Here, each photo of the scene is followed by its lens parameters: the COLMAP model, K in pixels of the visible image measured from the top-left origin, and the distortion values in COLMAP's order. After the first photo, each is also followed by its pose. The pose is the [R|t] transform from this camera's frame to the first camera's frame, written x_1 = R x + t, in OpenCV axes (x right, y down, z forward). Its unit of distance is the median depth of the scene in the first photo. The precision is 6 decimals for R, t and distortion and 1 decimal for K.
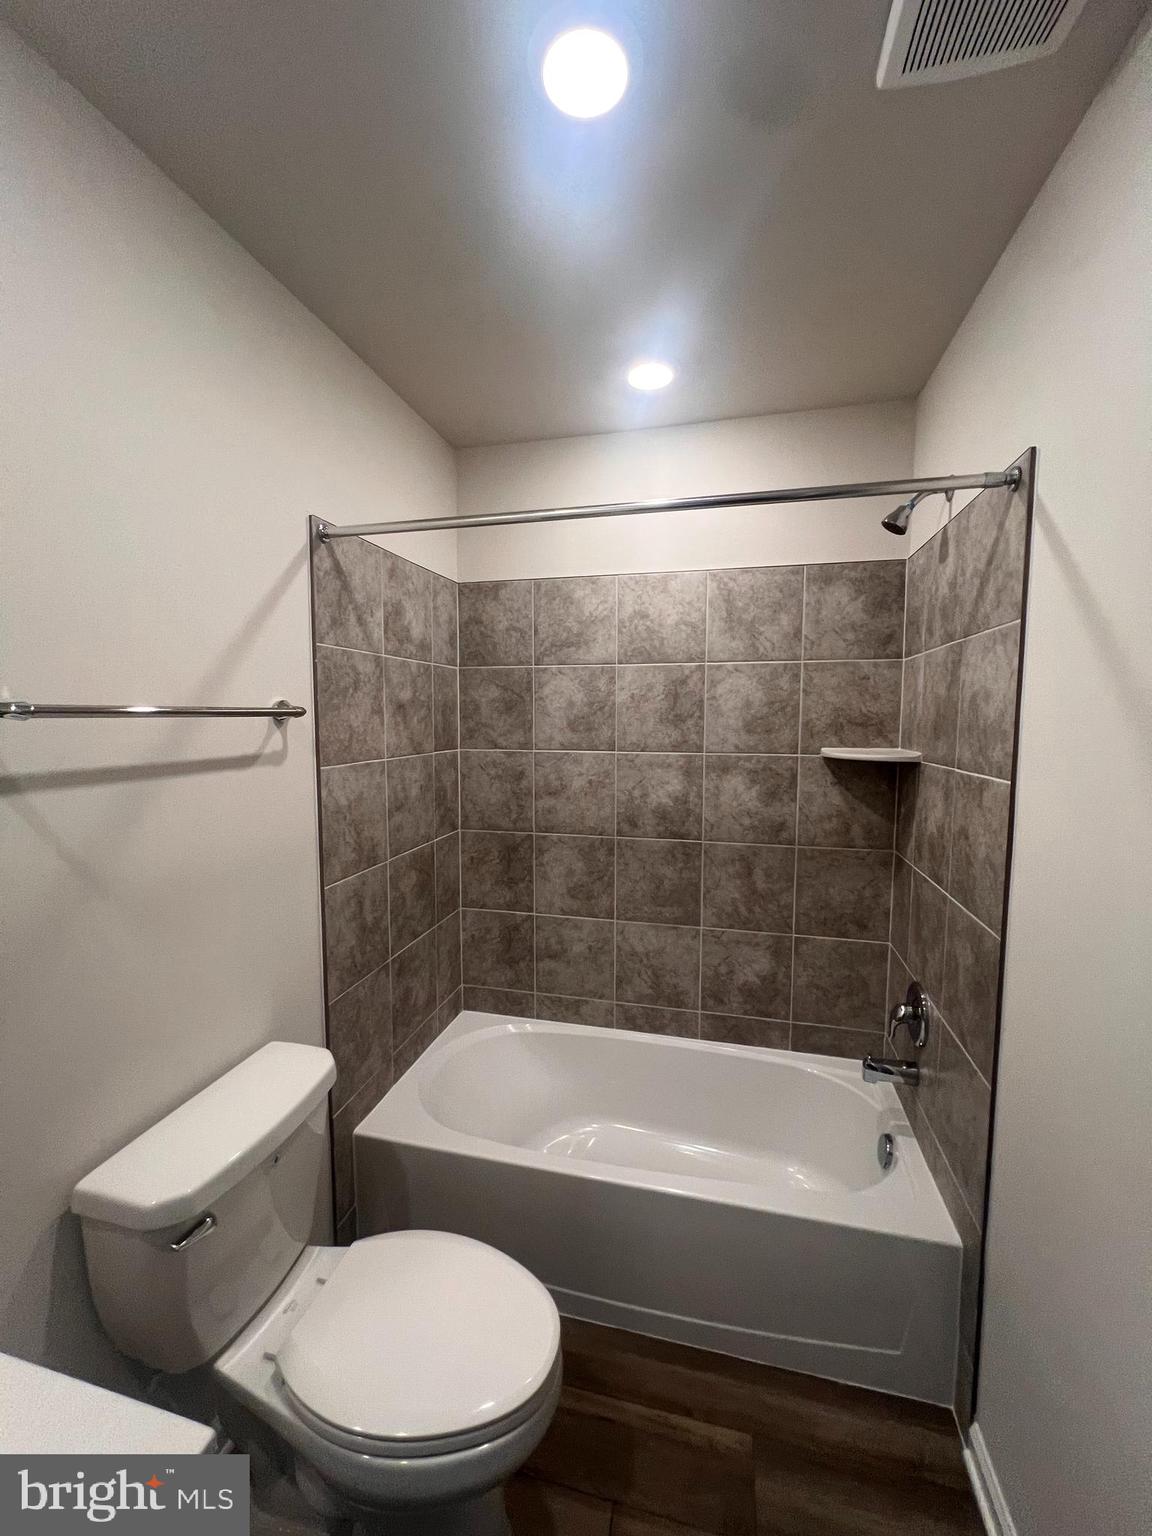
lens RADIAL K [[617.9, 0, 575.6], [0, 617.9, 765.0], [0, 0, 1]] dist [-0.002880, 0.000313]
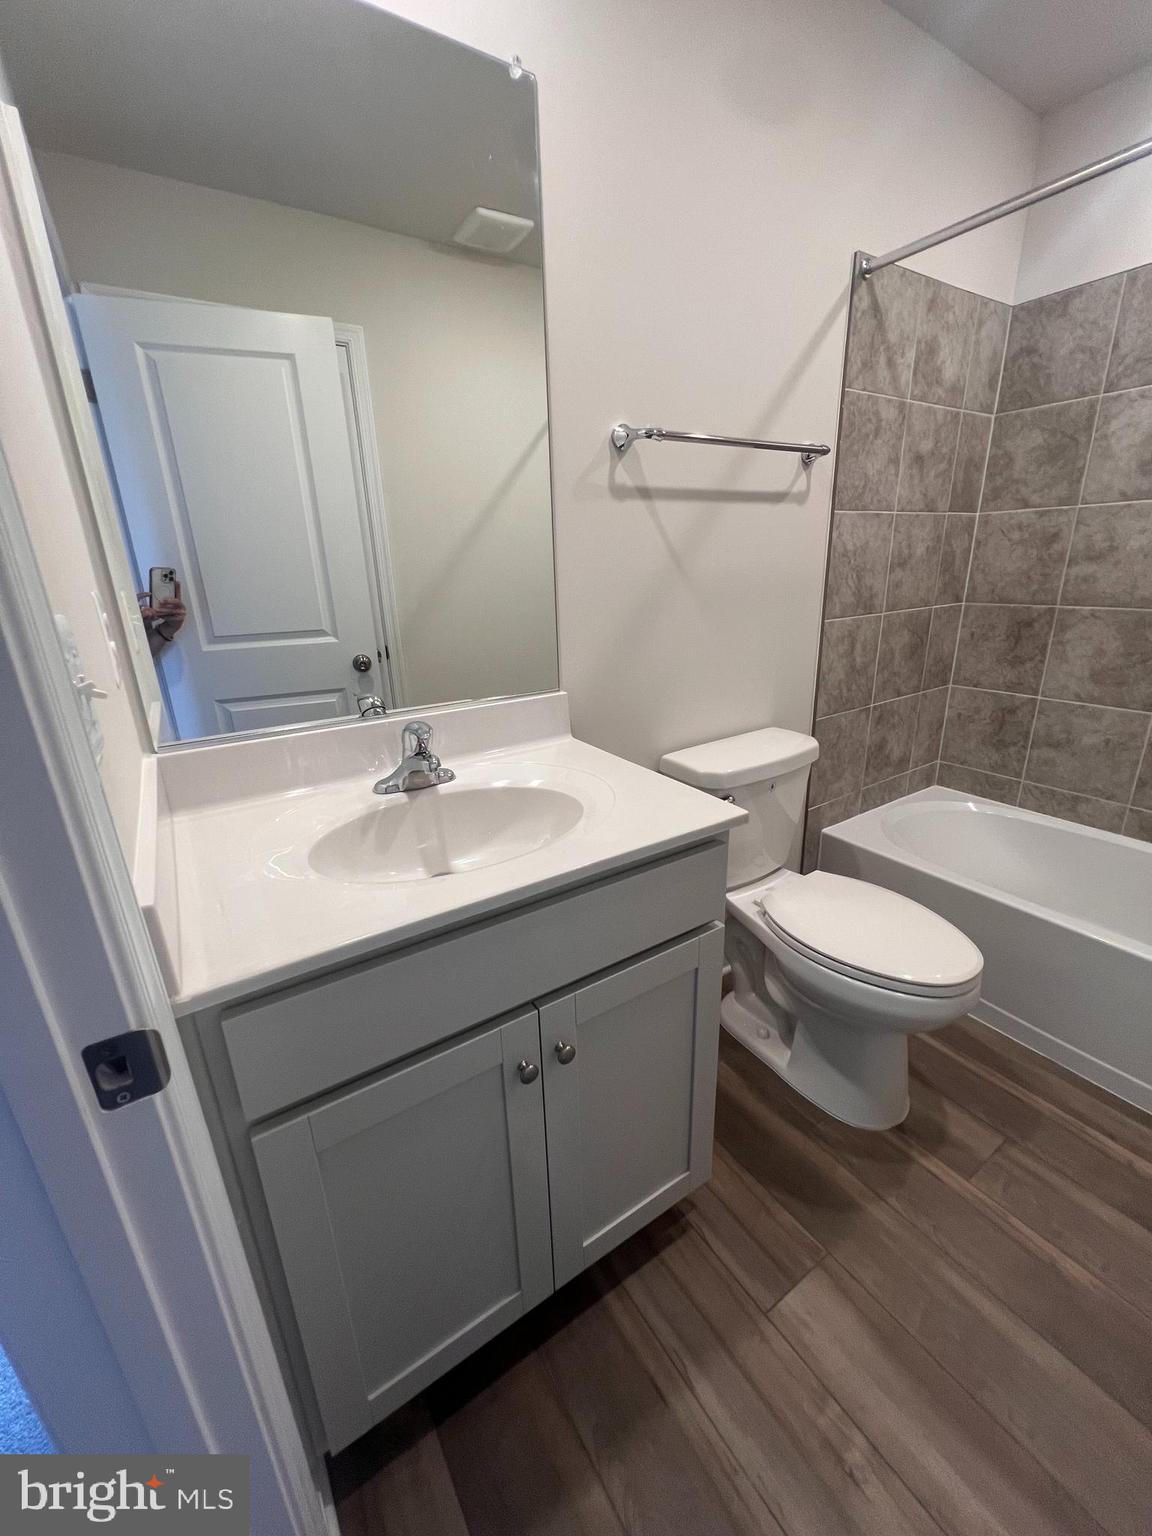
lens RADIAL K [[618.9, 0, 576.4], [0, 618.9, 769.6], [0, 0, 1]] dist [-0.003082, 0.000621]
pose [[0.733895, 0.191136, -0.651817, 0.057854], [-0.019107, 0.965023, 0.261467, 0.139239], [0.678994, -0.179435, 0.711878, -0.177736]]
